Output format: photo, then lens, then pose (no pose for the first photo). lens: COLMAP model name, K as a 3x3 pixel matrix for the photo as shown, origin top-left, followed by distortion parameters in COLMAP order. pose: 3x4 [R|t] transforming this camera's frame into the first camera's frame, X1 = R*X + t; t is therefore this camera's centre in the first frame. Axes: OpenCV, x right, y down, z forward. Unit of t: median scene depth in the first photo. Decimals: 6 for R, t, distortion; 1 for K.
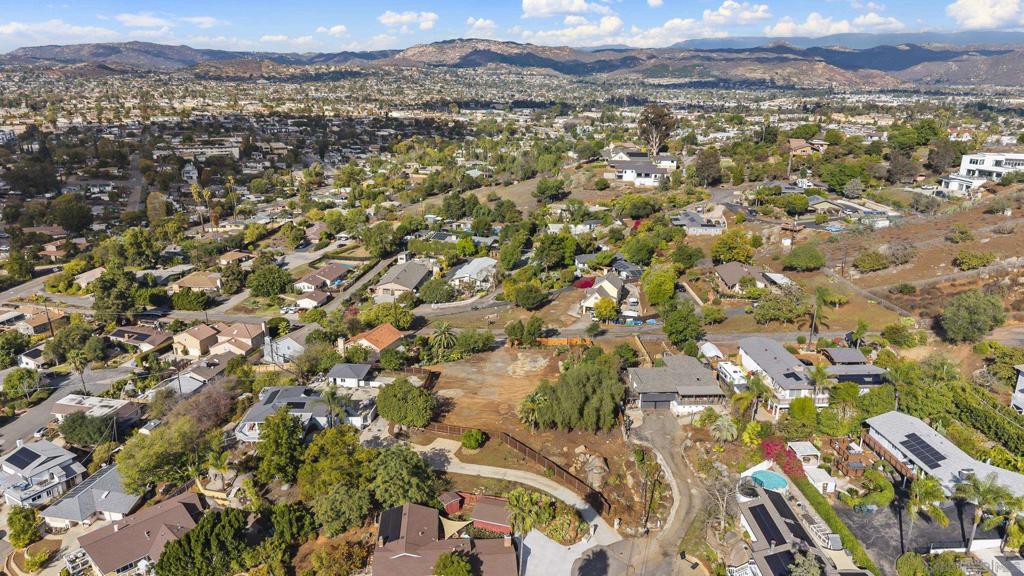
lens RADIAL K [[696.1, 0, 511.4], [0, 696.1, 284.6], [0, 0, 1]] dist [0.023771, -0.026913]
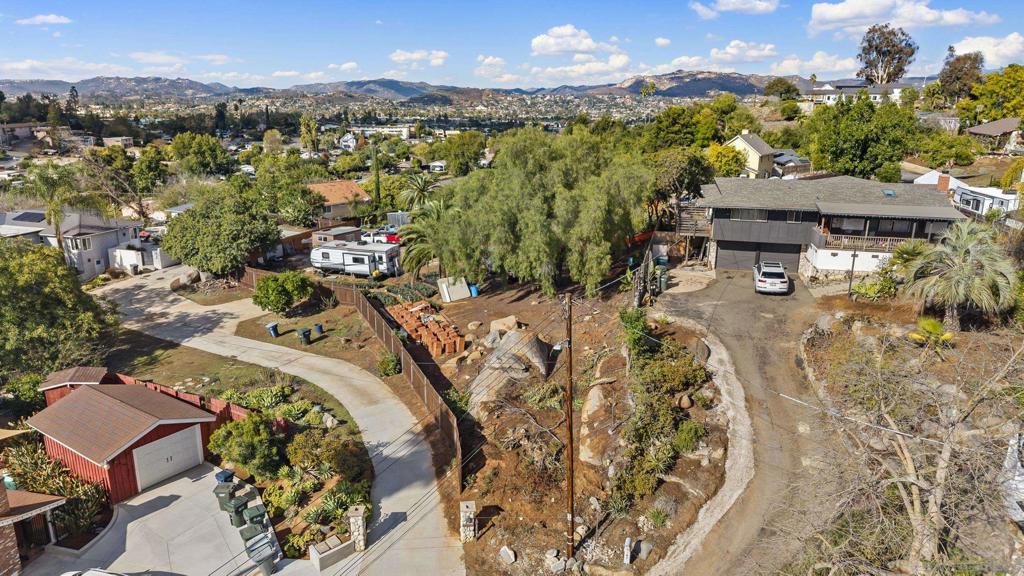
lens RADIAL K [[696.1, 0, 513.3], [0, 696.1, 291.1], [0, 0, 1]] dist [0.023771, -0.026913]
pose [[0.955692, 0.078287, -0.283766, 0.212078], [-0.090290, 0.995480, -0.029448, 0.237626], [0.280178, 0.053764, 0.958441, 0.678041]]
